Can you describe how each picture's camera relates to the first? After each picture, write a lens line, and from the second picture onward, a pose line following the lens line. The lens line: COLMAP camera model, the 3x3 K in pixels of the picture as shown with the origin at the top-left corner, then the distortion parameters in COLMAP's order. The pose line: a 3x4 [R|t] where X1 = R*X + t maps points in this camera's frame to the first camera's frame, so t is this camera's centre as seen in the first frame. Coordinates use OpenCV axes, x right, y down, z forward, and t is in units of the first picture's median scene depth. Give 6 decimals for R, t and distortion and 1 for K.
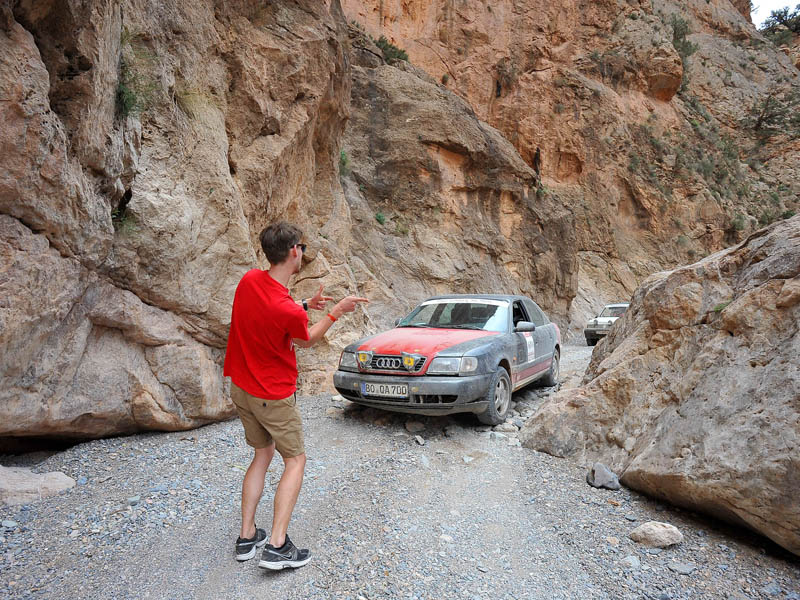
lens RADIAL K [[500.1, 0, 402.3], [0, 500.1, 297.5], [0, 0, 1]] dist [-0.113997, 0.064996]
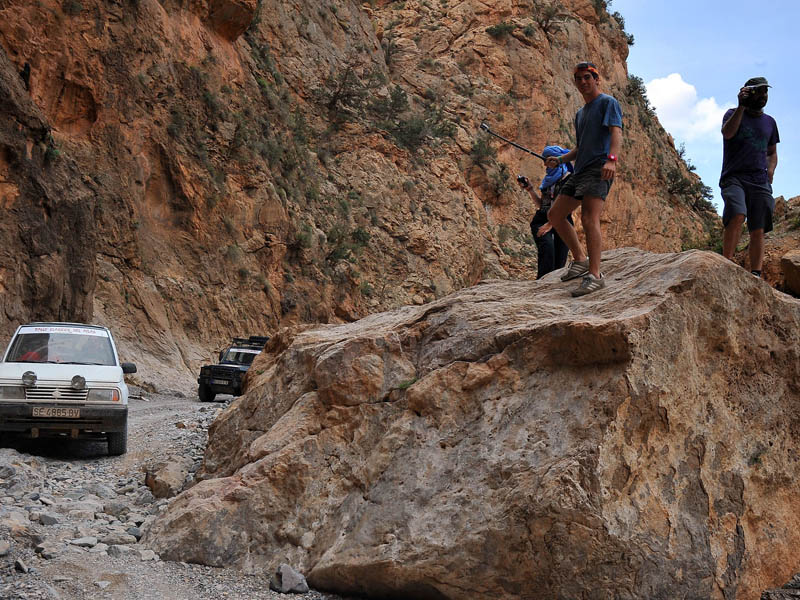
lens RADIAL K [[860.3, 0, 408.3], [0, 860.3, 300.0], [0, 0, 1]] dist [-0.099295, 0.092063]
pose [[0.719574, 0.086182, 0.689047, -0.104684], [-0.068449, 0.996239, -0.053122, -0.011561], [-0.691034, -0.008939, 0.722767, -0.045622]]
